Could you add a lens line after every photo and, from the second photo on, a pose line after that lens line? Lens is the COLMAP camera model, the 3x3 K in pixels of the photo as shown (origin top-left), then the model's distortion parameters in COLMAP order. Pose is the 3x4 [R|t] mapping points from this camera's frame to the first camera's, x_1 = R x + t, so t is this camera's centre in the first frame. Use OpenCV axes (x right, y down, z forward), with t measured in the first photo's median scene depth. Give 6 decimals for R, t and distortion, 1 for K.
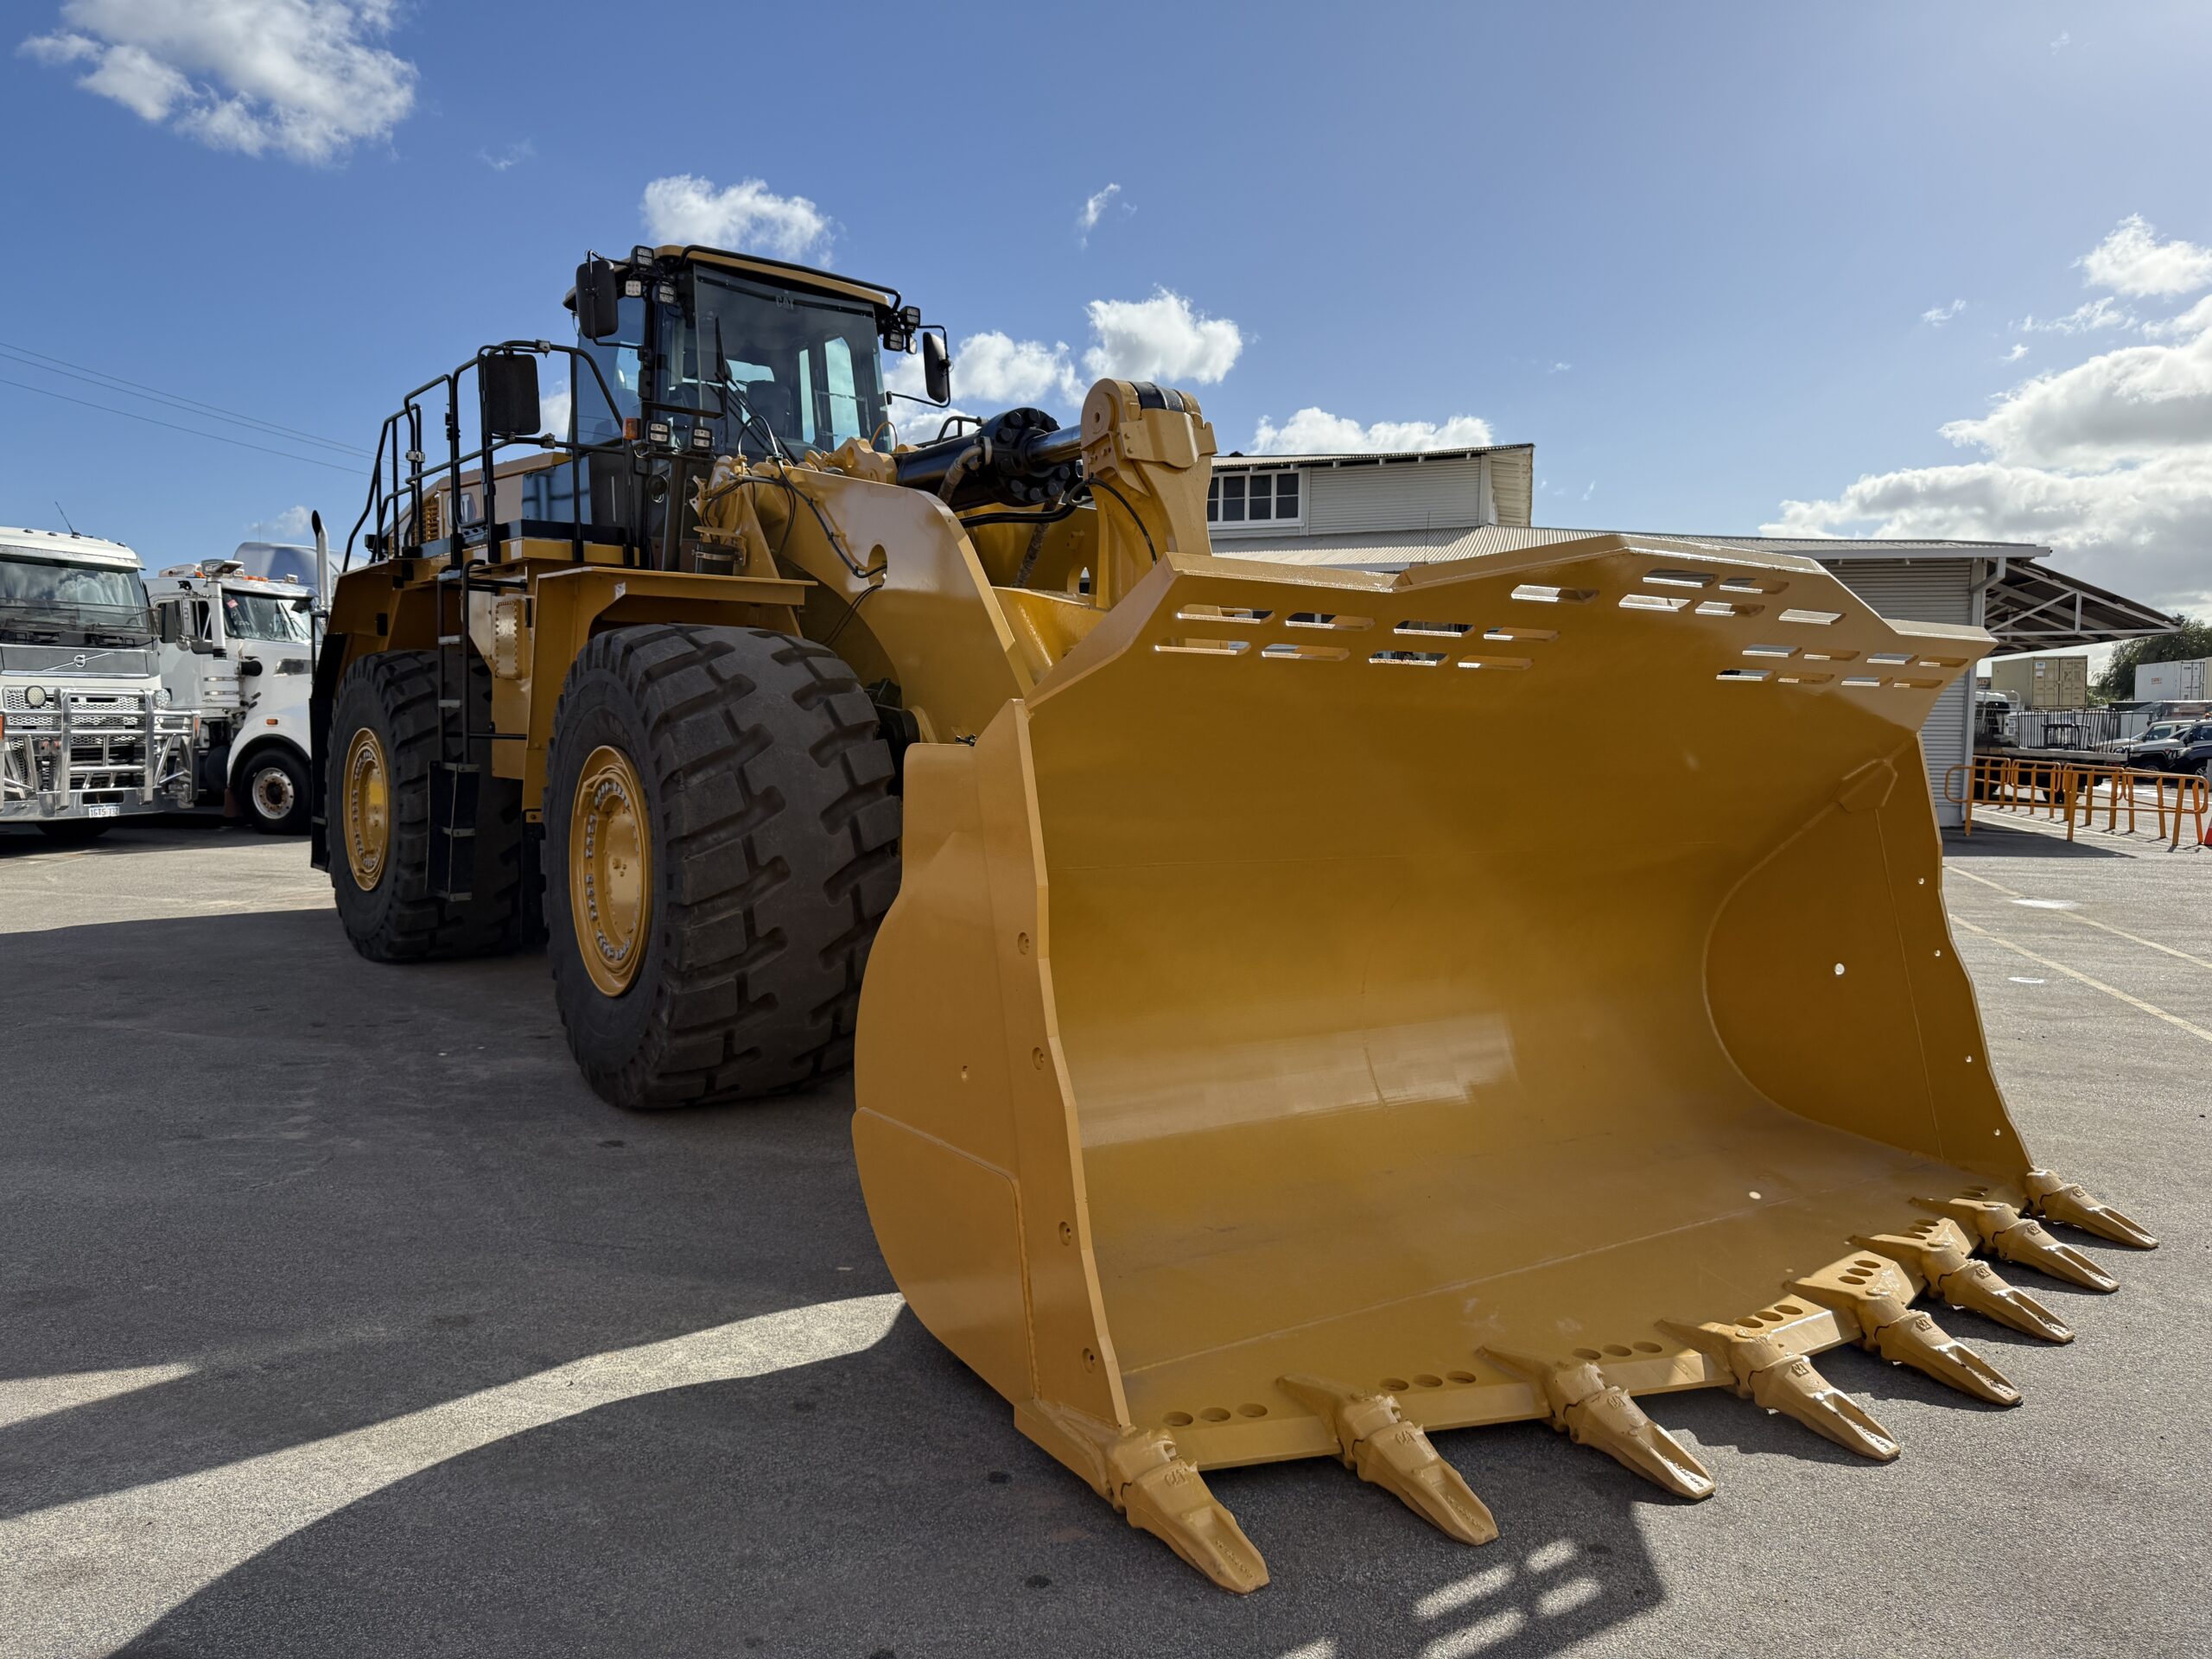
lens RADIAL K [[1645.2, 0, 1148.6], [0, 1645.2, 817.7], [0, 0, 1]] dist [0.022111, -0.022962]
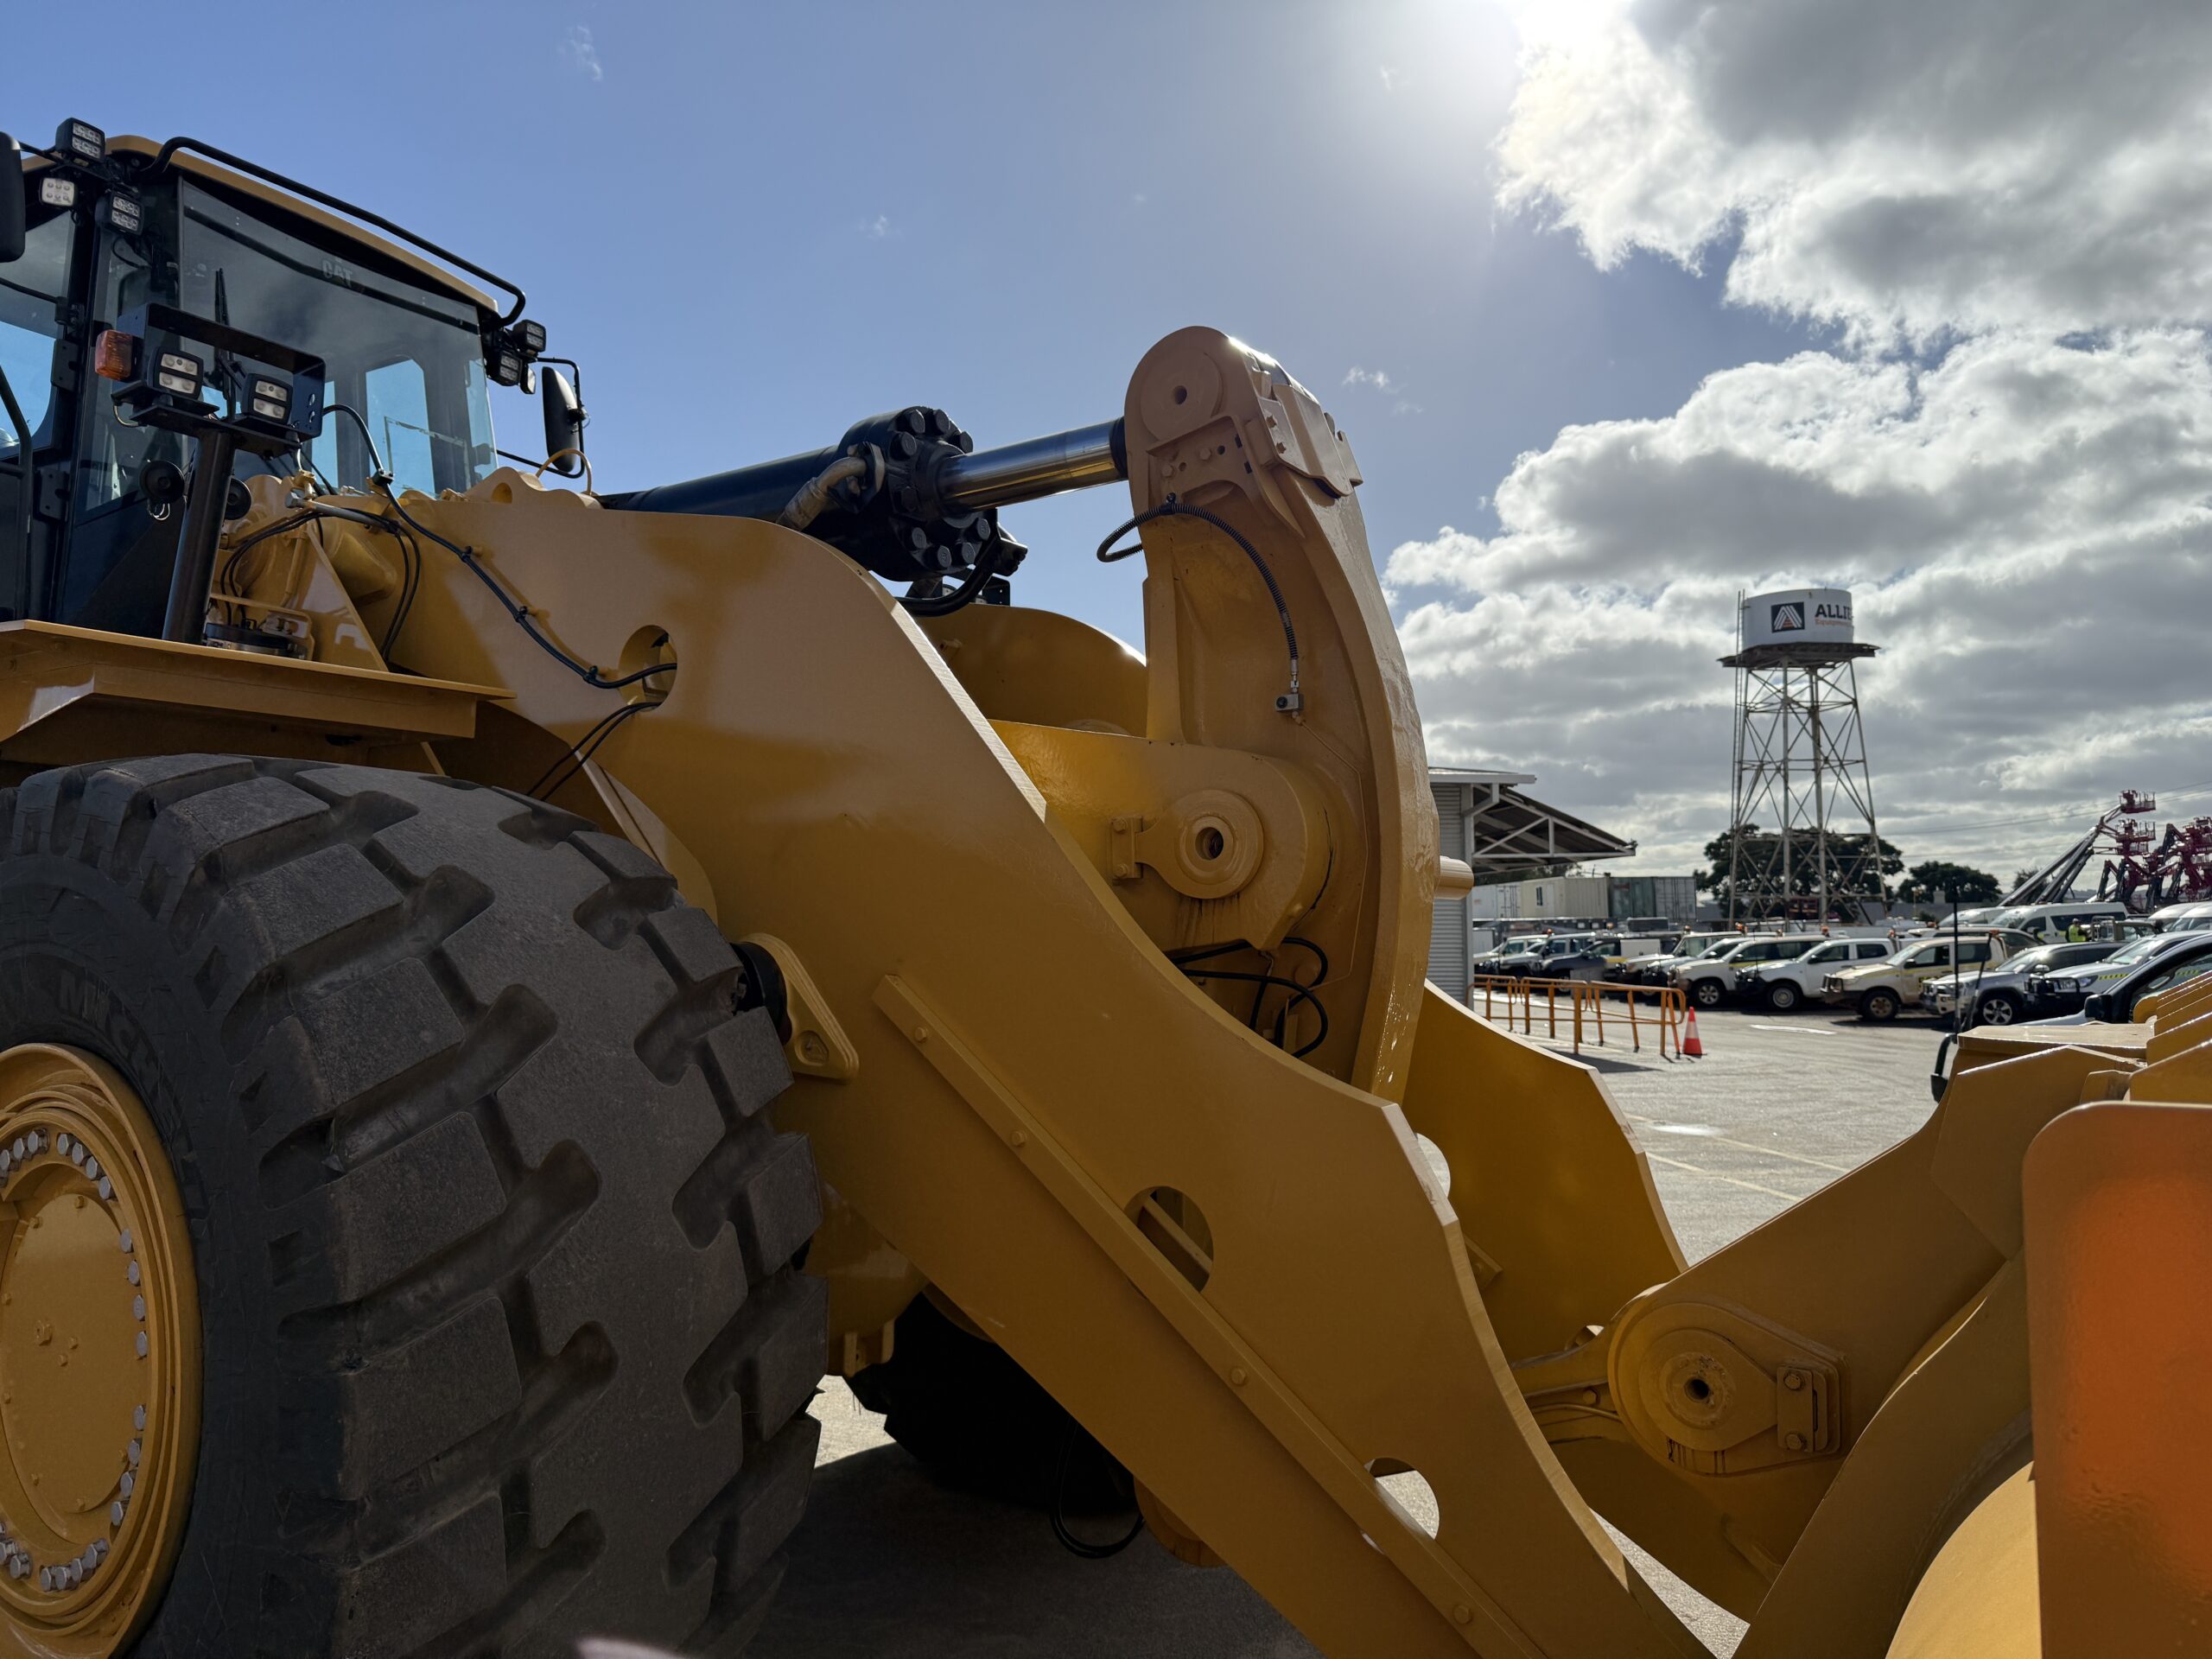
lens RADIAL K [[1565.3, 0, 1118.8], [0, 1565.3, 818.6], [0, 0, 1]] dist [0.010276, -0.014369]
pose [[0.928128, 0.018141, 0.371820, -0.231113], [0.033262, 0.990776, -0.131368, -0.039591], [-0.370773, 0.134293, 0.918963, 0.548604]]
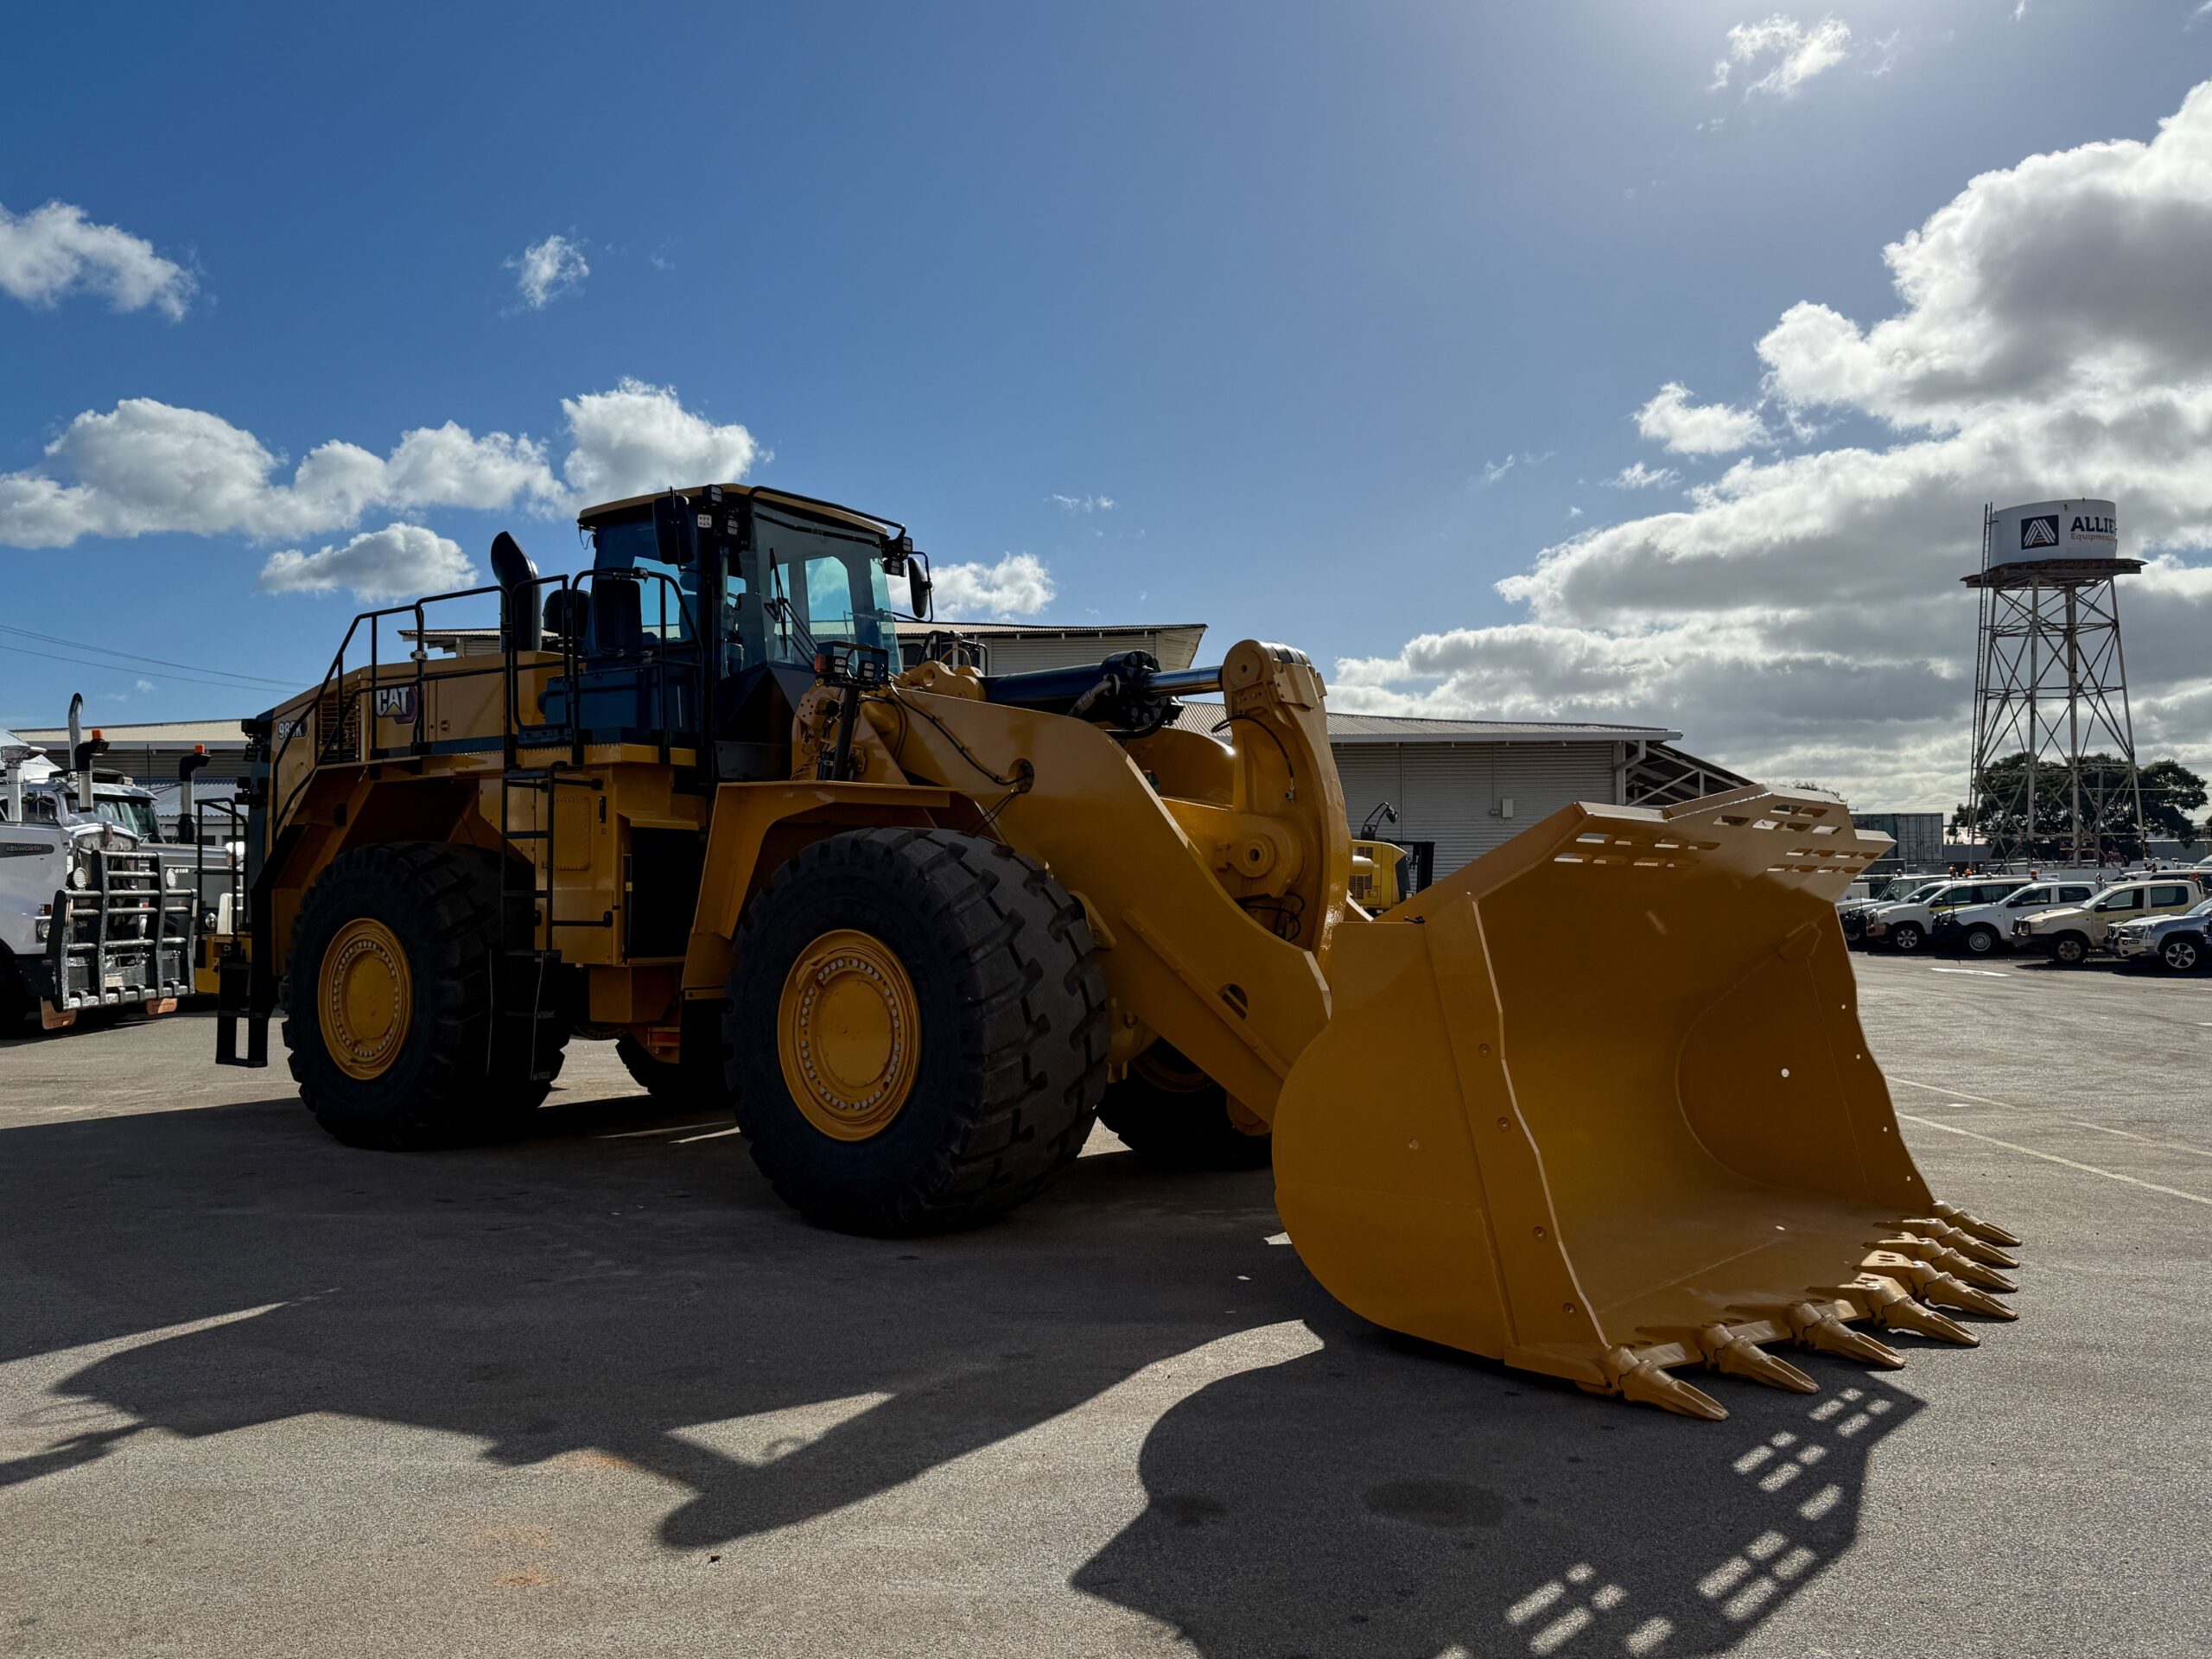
lens RADIAL K [[1836.5, 0, 1120.2], [0, 1836.5, 838.5], [0, 0, 1]] dist [0.052875, -0.093110]
pose [[0.964439, -0.006229, 0.264233, -0.497384], [0.028638, 0.996299, -0.081039, 0.004525], [-0.262751, 0.085725, 0.961048, -0.343763]]
